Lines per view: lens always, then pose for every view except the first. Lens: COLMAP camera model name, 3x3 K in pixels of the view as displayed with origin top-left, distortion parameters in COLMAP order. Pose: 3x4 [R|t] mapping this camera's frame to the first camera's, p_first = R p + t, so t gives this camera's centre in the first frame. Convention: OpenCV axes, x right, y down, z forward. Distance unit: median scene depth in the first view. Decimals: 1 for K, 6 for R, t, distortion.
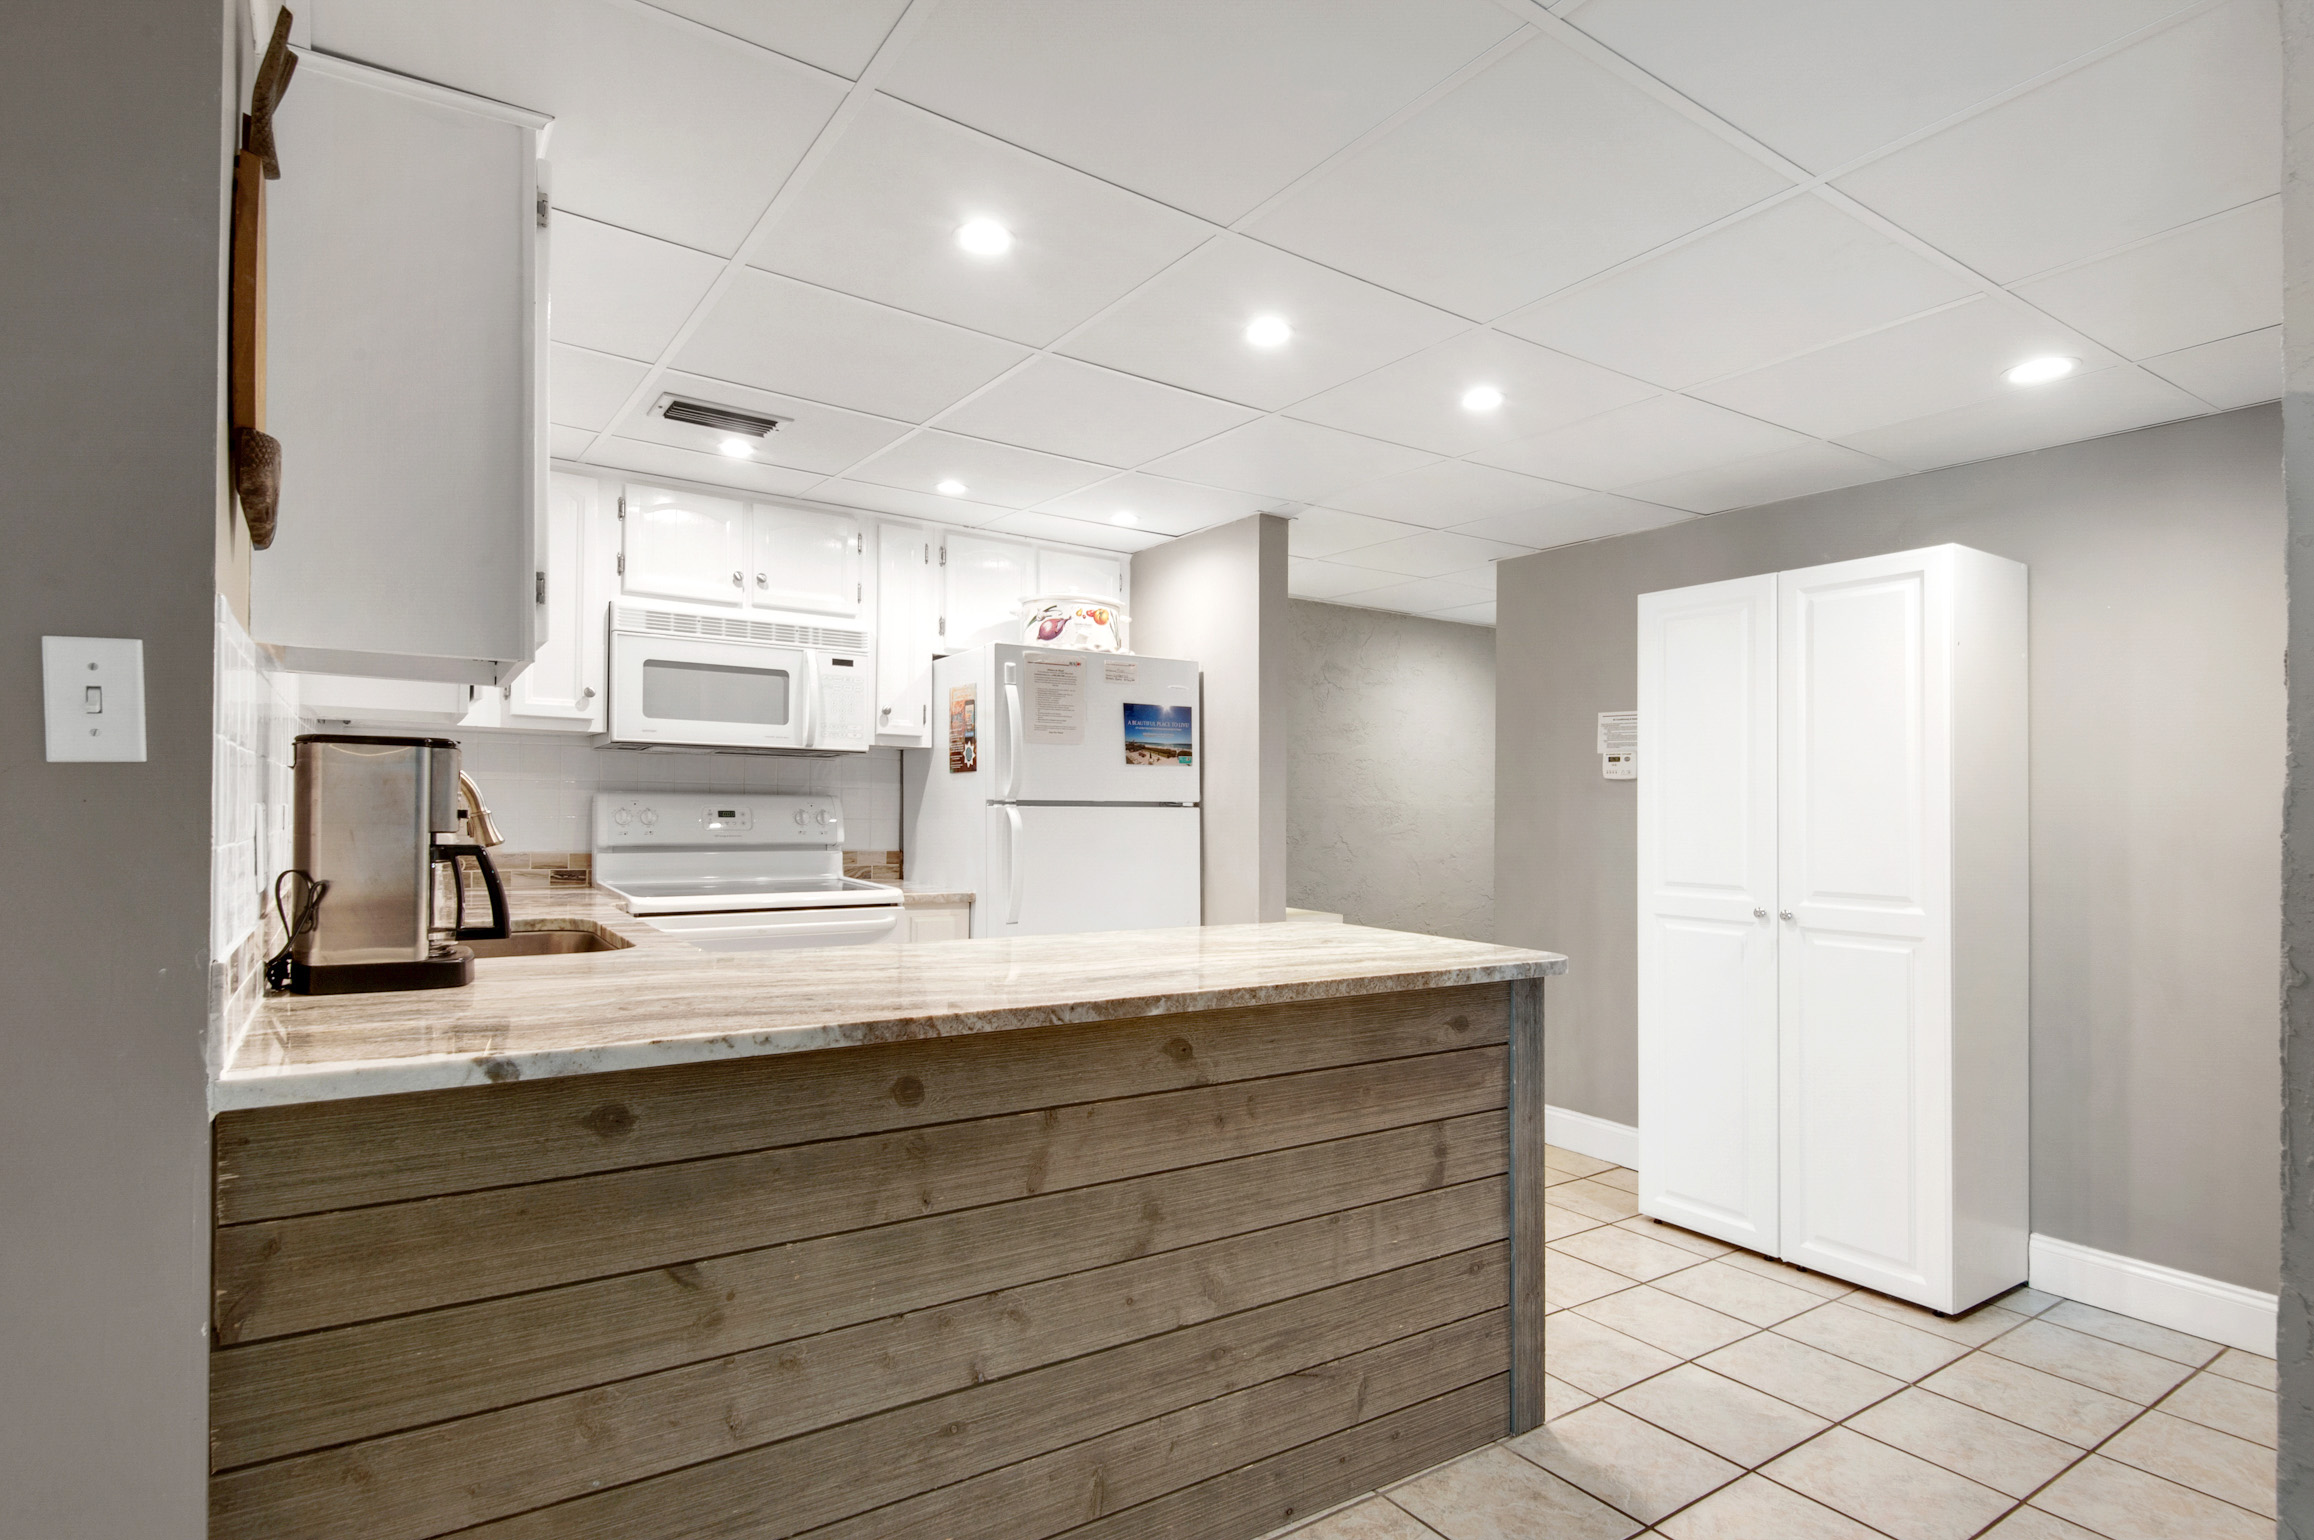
lens RADIAL K [[1201.2, 0, 1146.6], [0, 1201.2, 776.1], [0, 0, 1]] dist [0.015991, -0.011830]
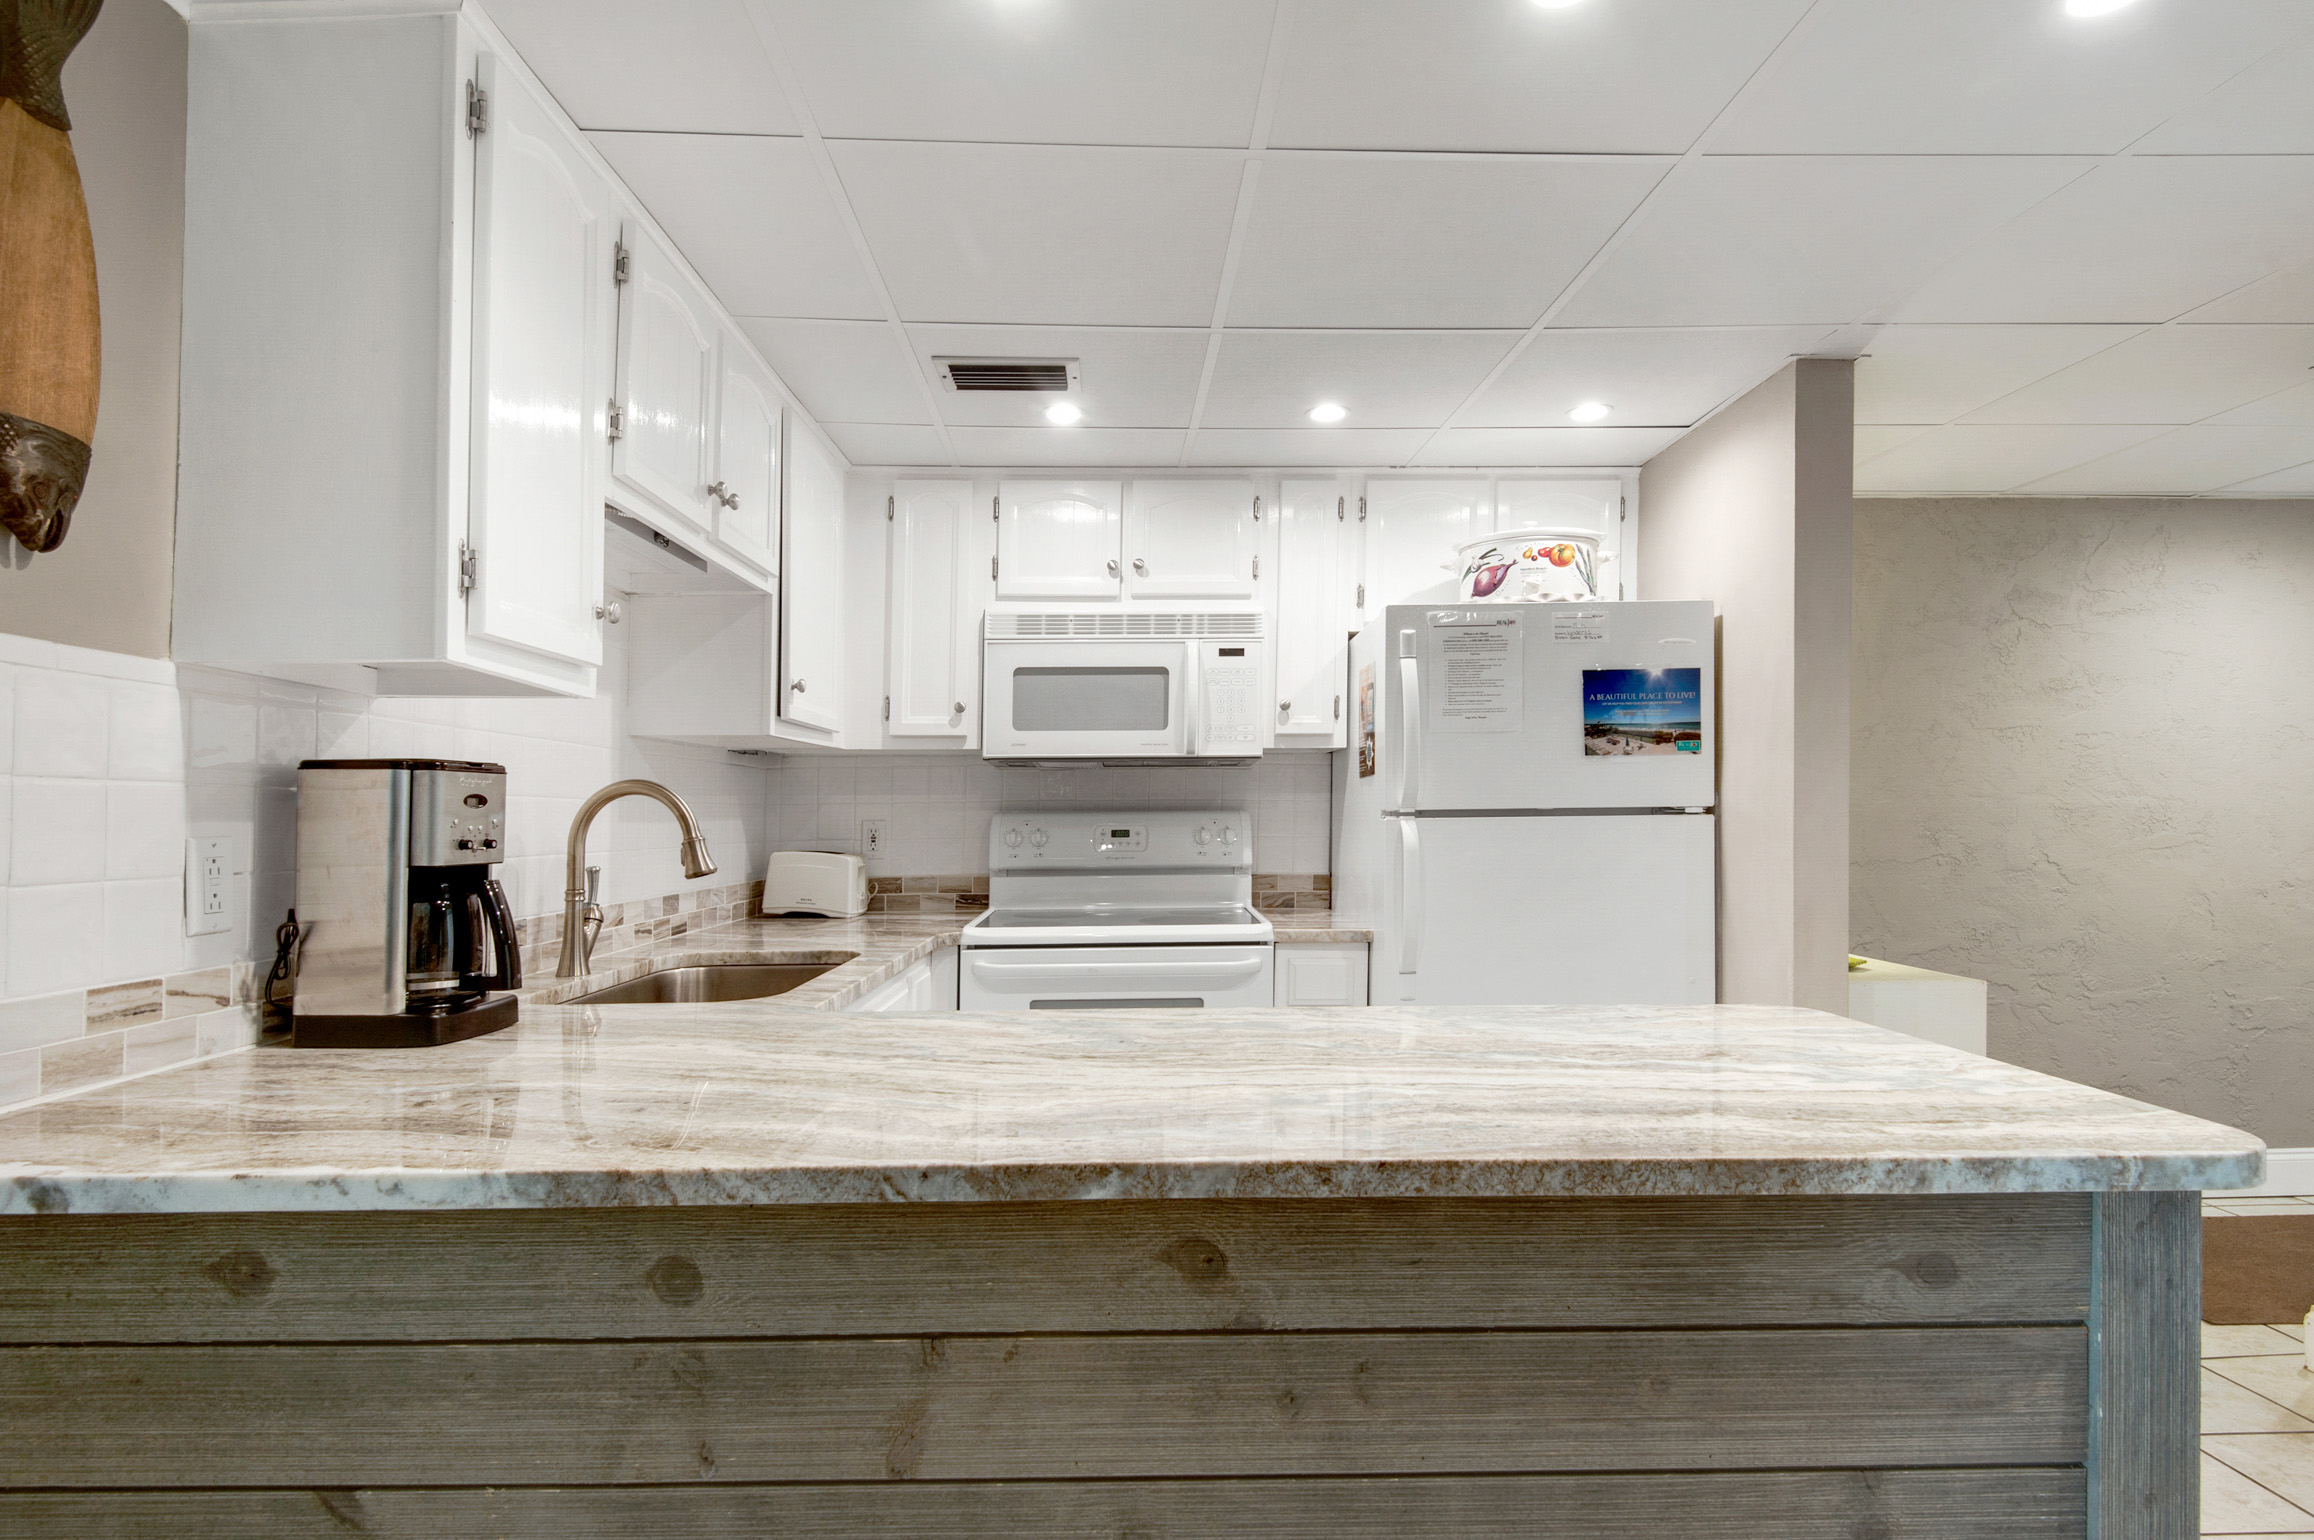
lens RADIAL K [[1201.2, 0, 1148.9], [0, 1201.2, 819.2], [0, 0, 1]] dist [0.015991, -0.011830]
pose [[0.839331, -0.021832, -0.543183, 0.269840], [0.034994, 0.999291, 0.013909, 0.015390], [0.542494, -0.030682, 0.839499, 0.459794]]
